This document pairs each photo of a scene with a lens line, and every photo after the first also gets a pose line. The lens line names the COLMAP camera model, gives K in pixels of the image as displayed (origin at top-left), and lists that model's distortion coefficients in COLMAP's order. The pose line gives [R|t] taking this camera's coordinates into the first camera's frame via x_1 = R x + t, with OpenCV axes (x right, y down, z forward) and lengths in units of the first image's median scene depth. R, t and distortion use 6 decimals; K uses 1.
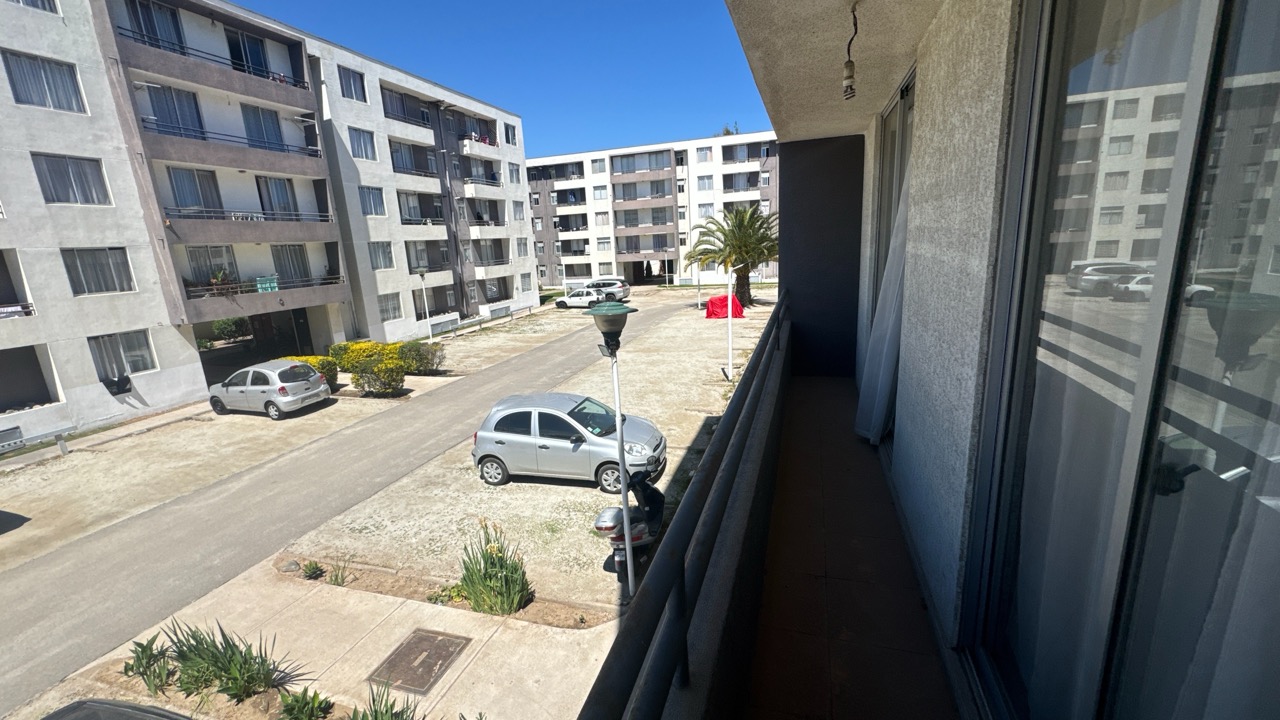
lens RADIAL K [[511.0, 0, 640.2], [0, 511.0, 359.2], [0, 0, 1]] dist [-0.002241, -0.000026]
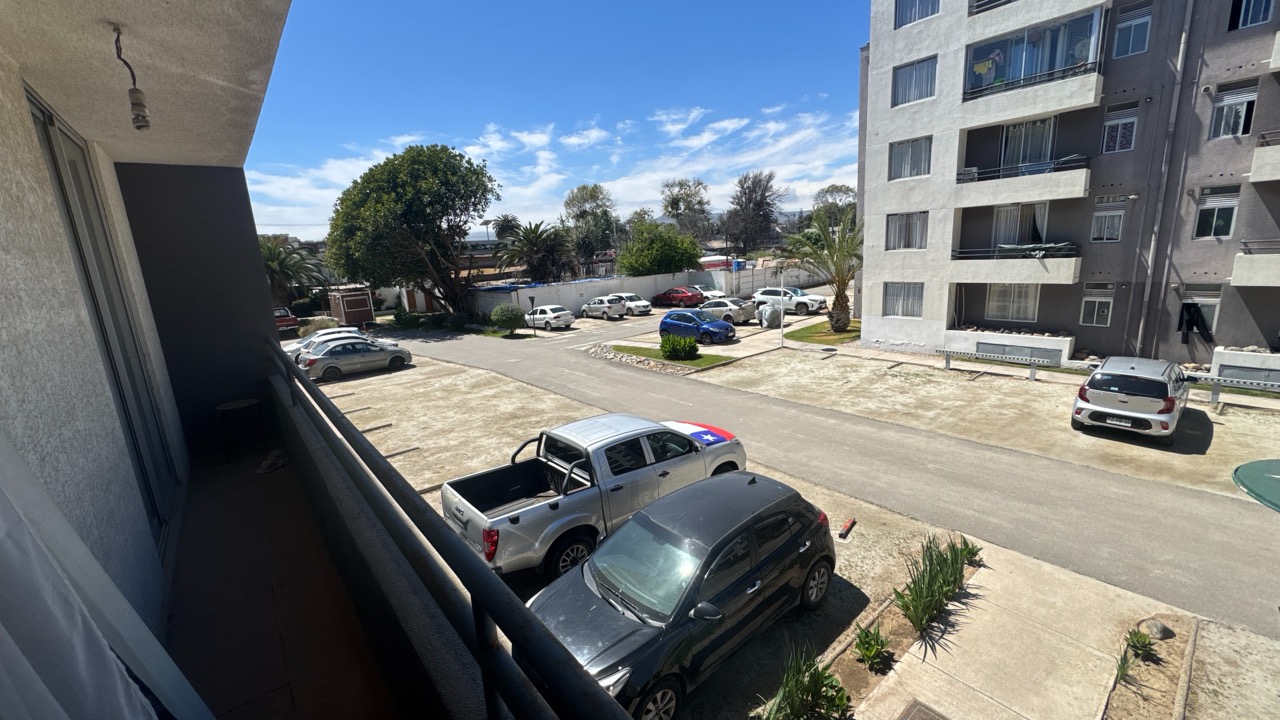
lens RADIAL K [[511.0, 0, 639.6], [0, 511.0, 359.8], [0, 0, 1]] dist [-0.002241, -0.000026]
pose [[-0.526455, 0.264411, -0.808042, 0.095580], [-0.104409, 0.923111, 0.370089, -0.069309], [0.843768, 0.279202, -0.458369, 0.277136]]
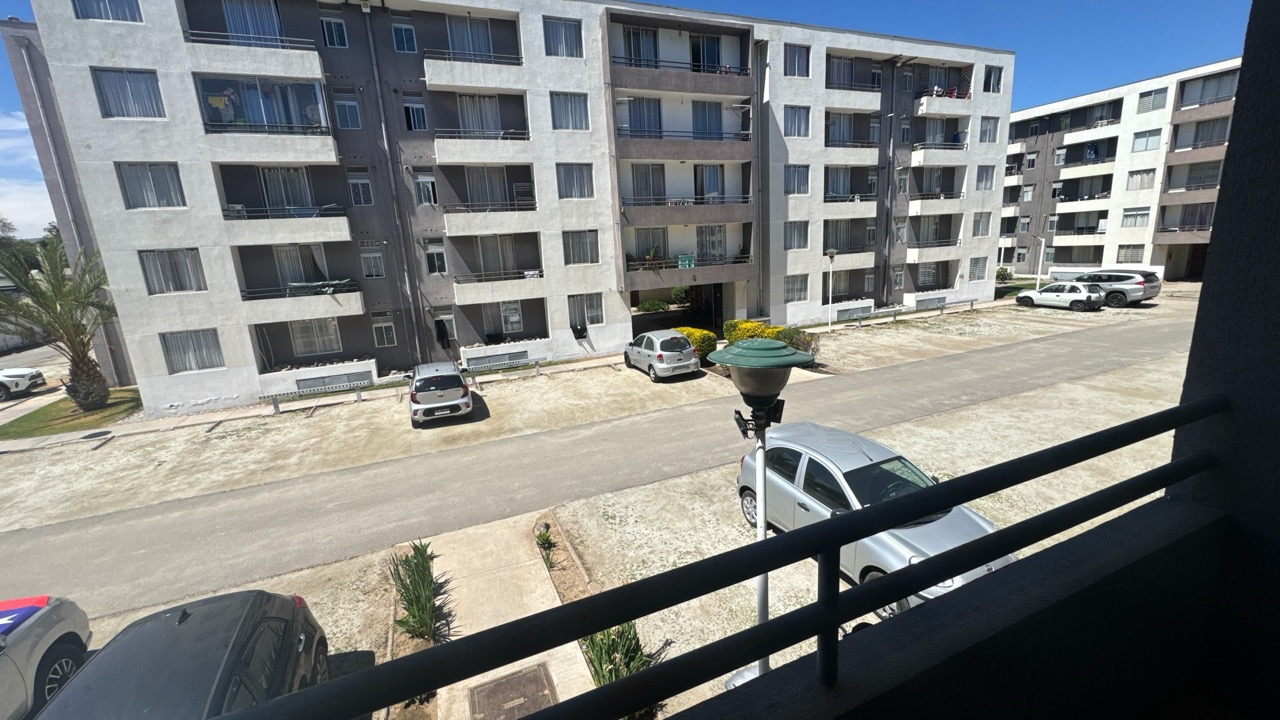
lens RADIAL K [[511.0, 0, 640.0], [0, 511.0, 360.2], [0, 0, 1]] dist [-0.002241, -0.000026]
pose [[0.657124, 0.180819, -0.731774, 0.088732], [-0.148574, 0.982827, 0.109436, -0.045182], [0.738995, 0.036809, 0.672704, 0.187978]]
